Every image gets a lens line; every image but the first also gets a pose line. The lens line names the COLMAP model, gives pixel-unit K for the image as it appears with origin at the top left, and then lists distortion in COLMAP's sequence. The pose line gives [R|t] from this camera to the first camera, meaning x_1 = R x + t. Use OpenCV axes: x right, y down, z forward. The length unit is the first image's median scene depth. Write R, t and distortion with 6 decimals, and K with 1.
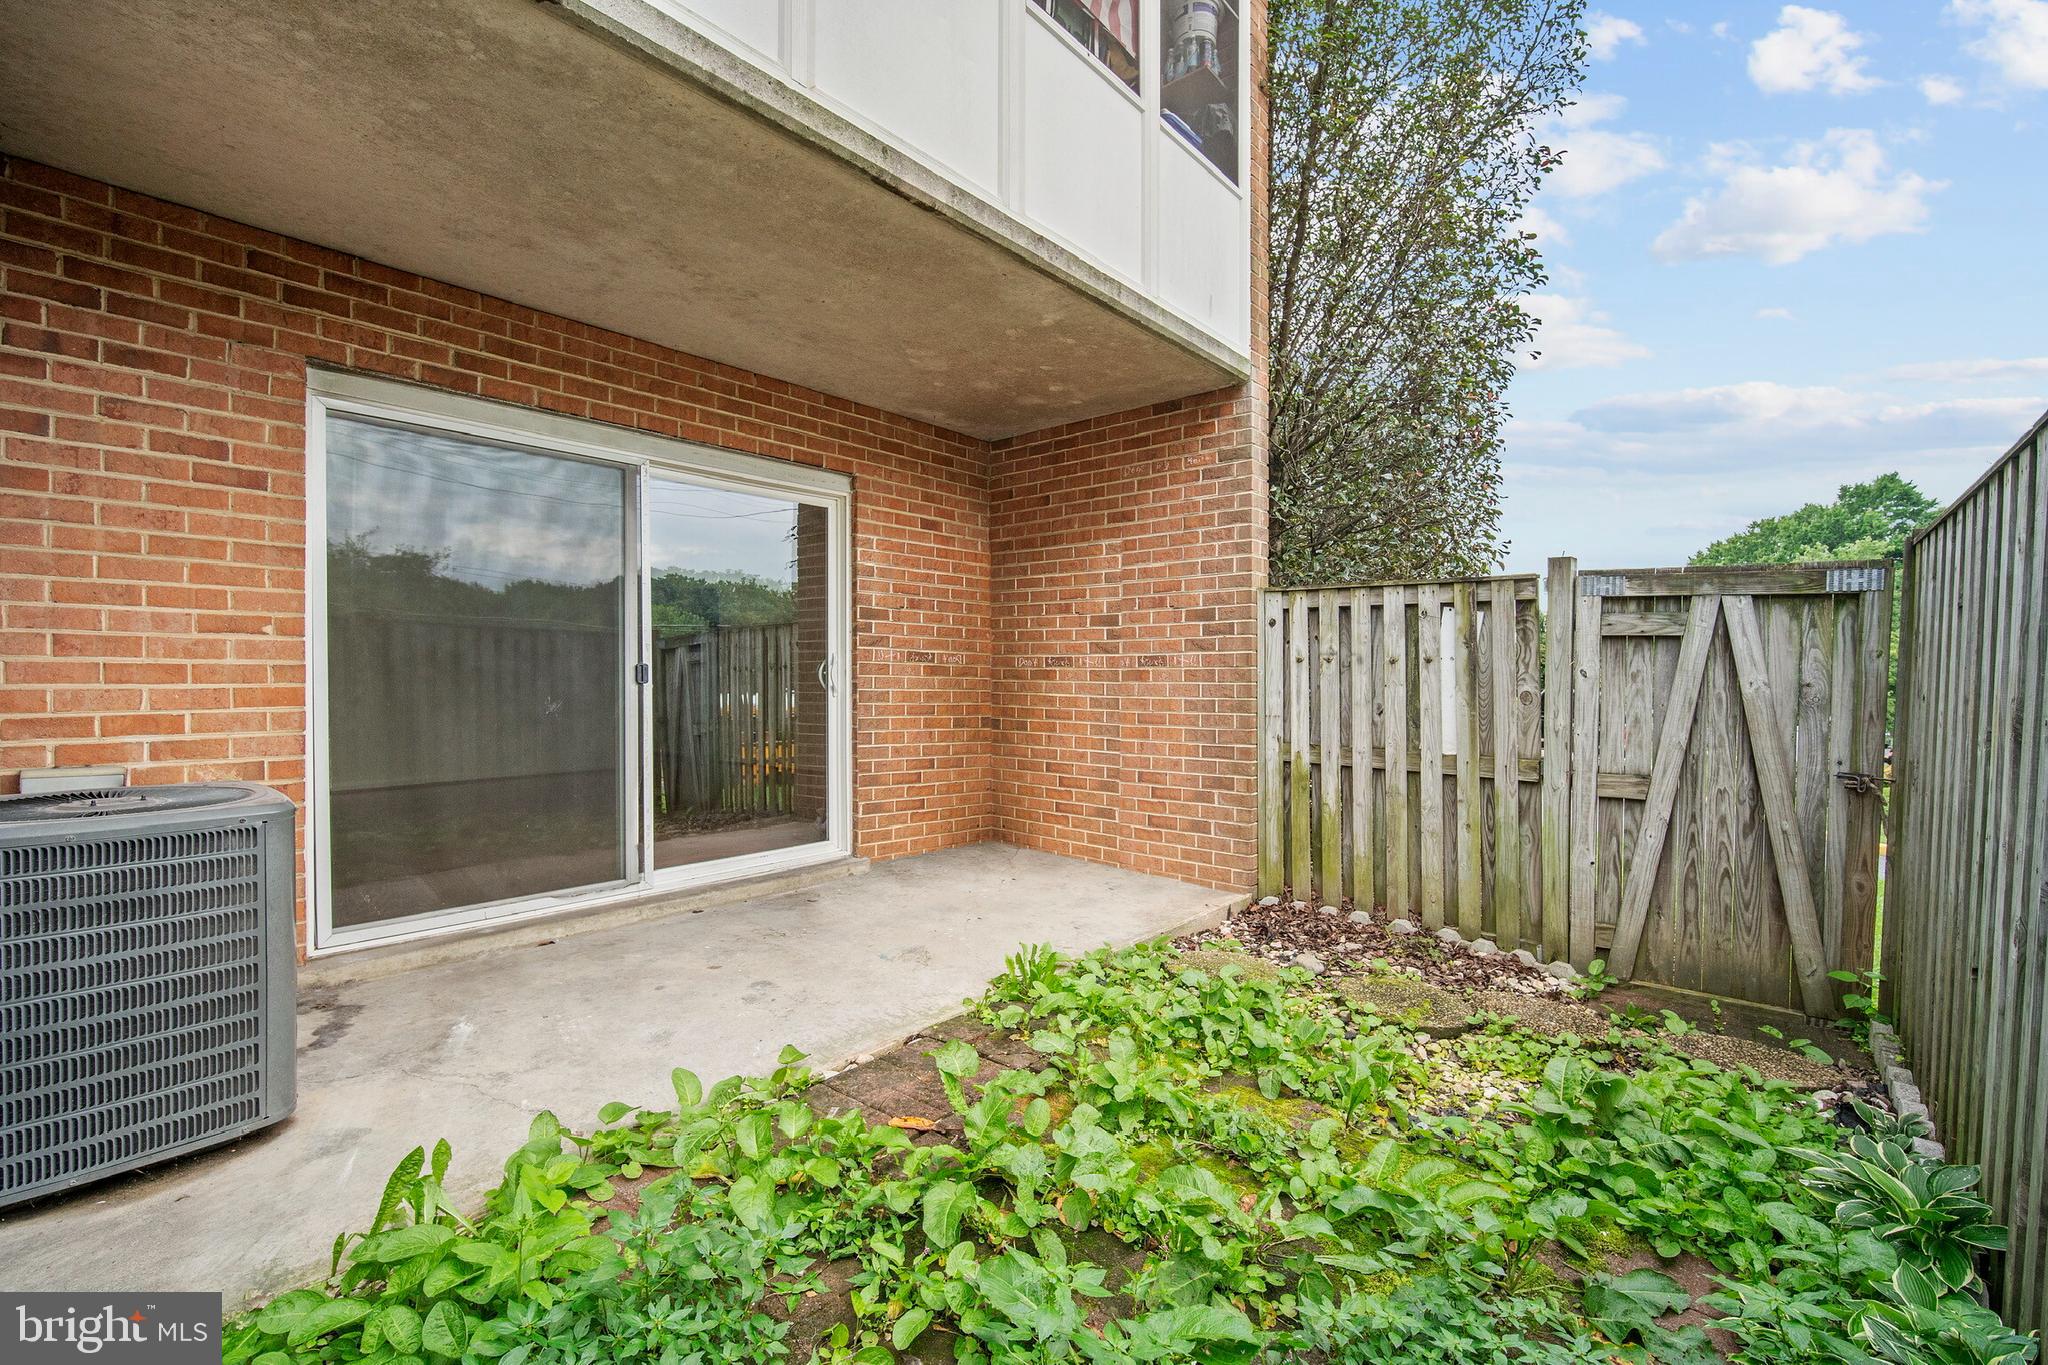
lens RADIAL K [[881.0, 0, 1023.3], [0, 881.0, 683.8], [0, 0, 1]] dist [-0.009069, 0.000391]
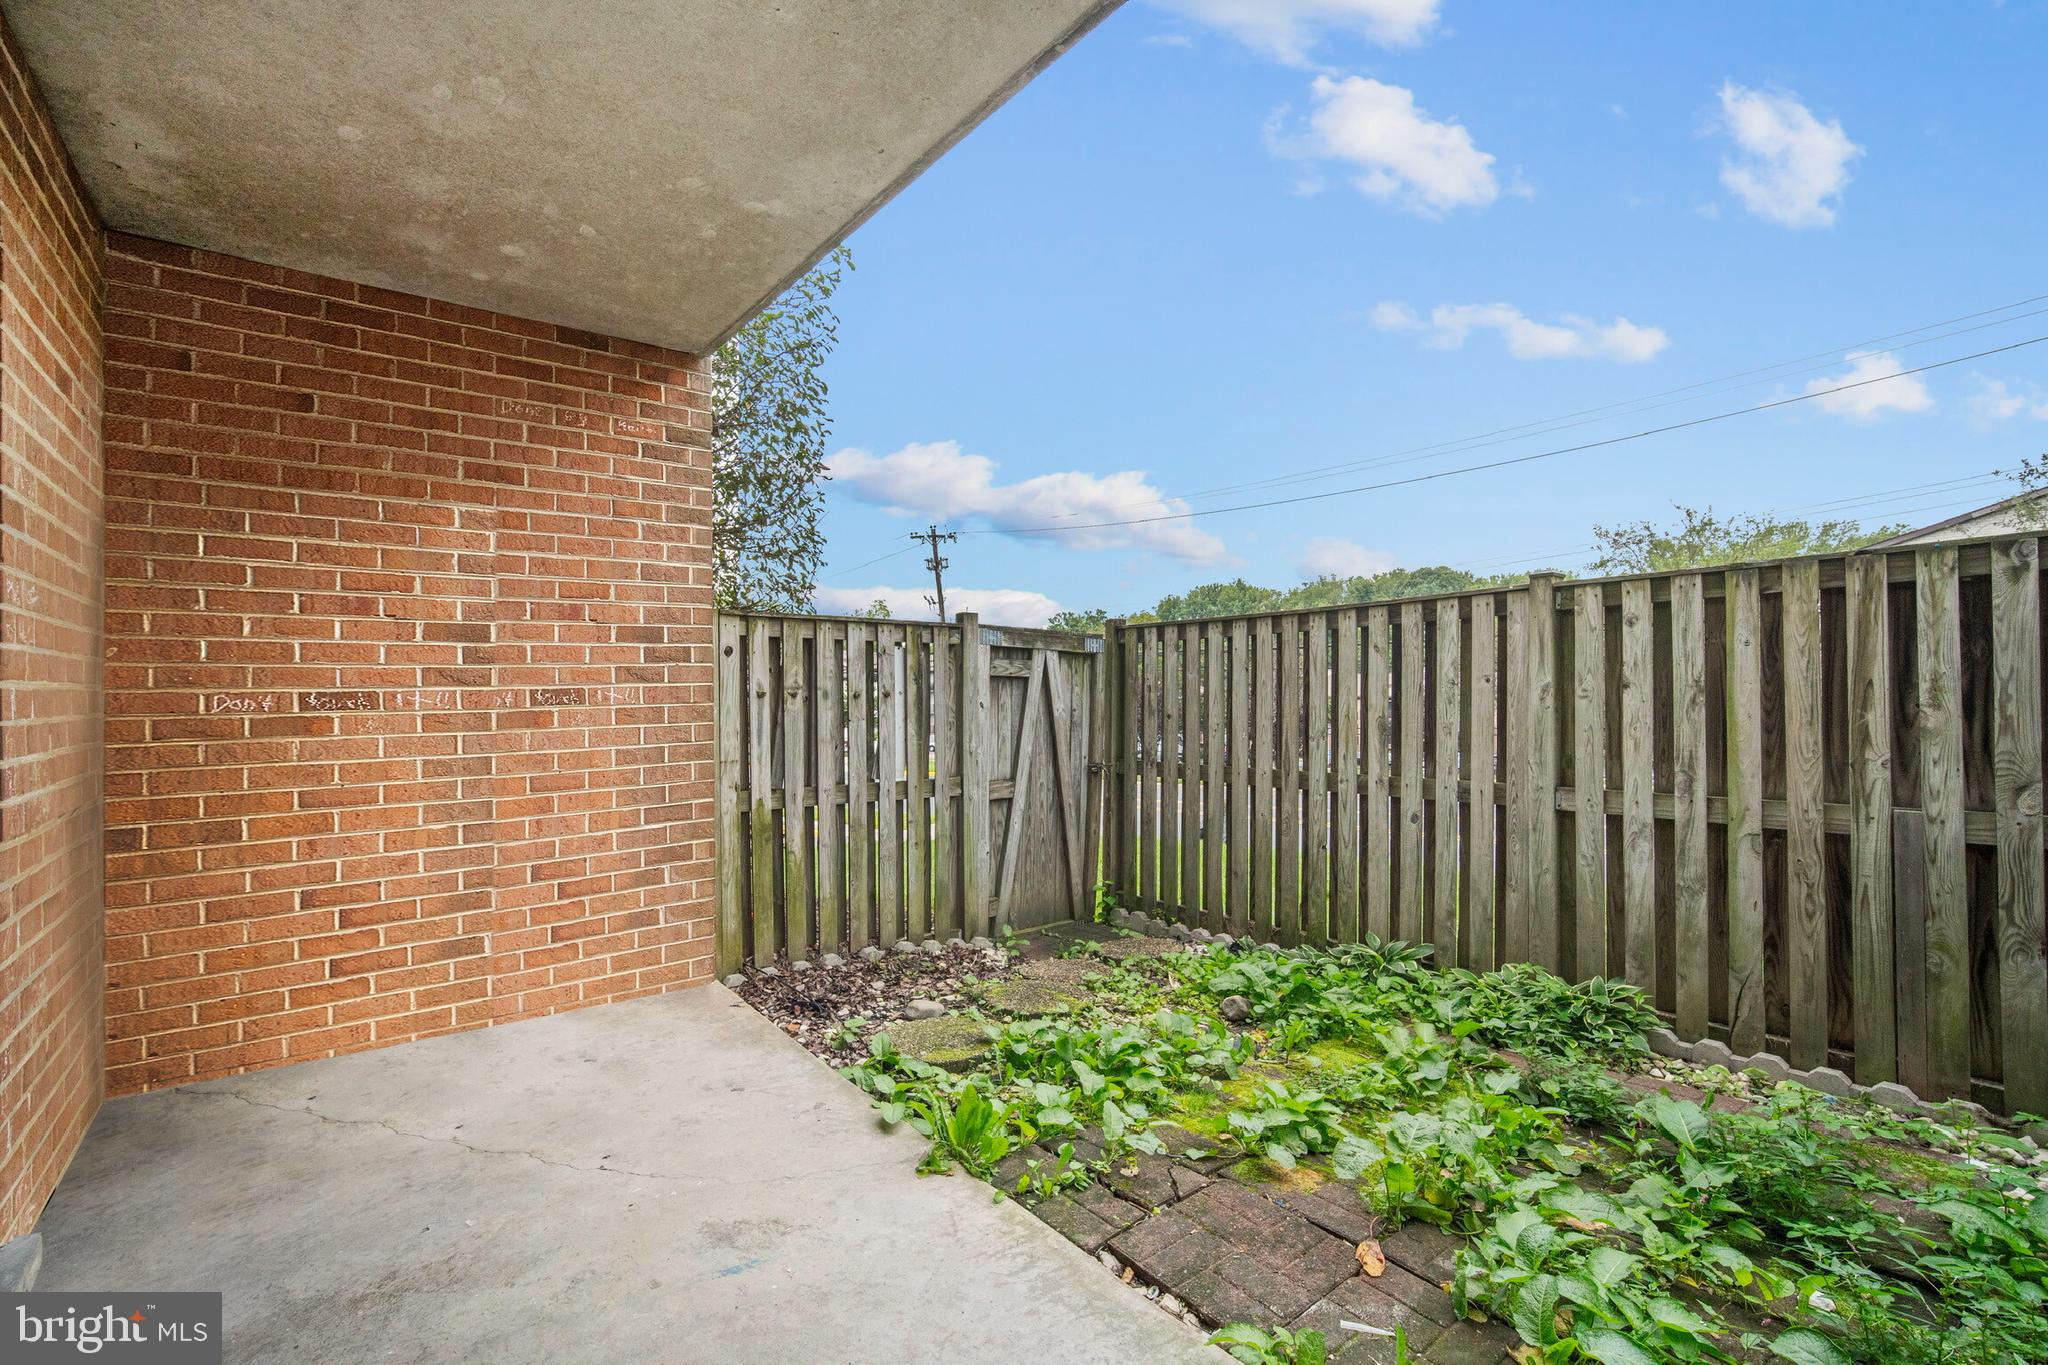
lens RADIAL K [[894.0, 0, 1024.0], [0, 894.0, 682.5], [0, 0, 1]] dist [-0.005383, 0.000248]
pose [[0.191602, 0.002638, 0.981469, -0.572628], [0.020941, 0.999758, -0.006775, -0.031313], [-0.981249, 0.021851, 0.191500, 0.630527]]
